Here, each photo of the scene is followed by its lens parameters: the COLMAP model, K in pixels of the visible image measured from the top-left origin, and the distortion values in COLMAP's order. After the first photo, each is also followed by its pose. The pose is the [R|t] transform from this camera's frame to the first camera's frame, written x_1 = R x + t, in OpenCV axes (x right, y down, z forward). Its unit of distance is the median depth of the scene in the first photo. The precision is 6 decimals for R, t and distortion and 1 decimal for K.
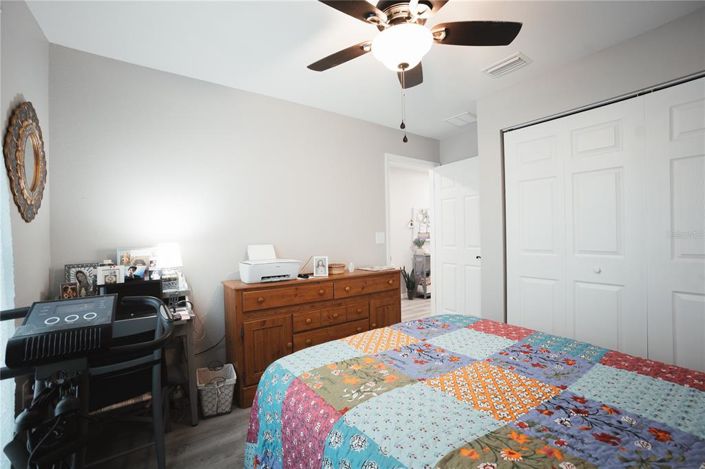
lens RADIAL K [[325.7, 0, 354.6], [0, 325.7, 225.9], [0, 0, 1]] dist [-0.071578, 0.036625]
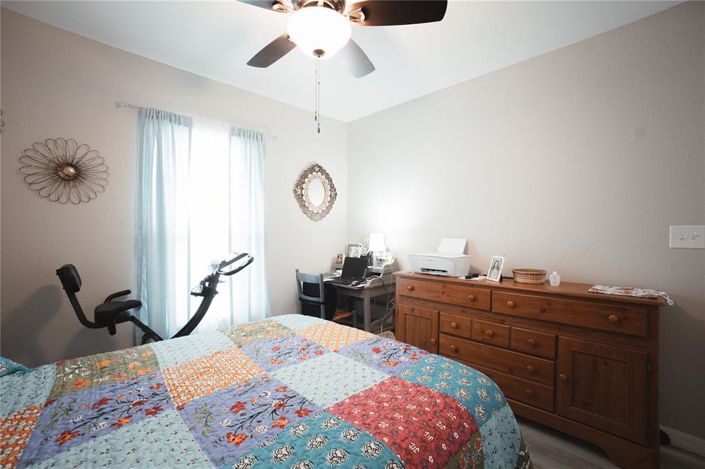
lens RADIAL K [[325.7, 0, 354.6], [0, 325.7, 225.9], [0, 0, 1]] dist [-0.071578, 0.036625]
pose [[0.094685, -0.001826, -0.995506, 1.253695], [0.029578, 0.999562, 0.000980, 0.016080], [0.995068, -0.029537, 0.094698, 1.121028]]
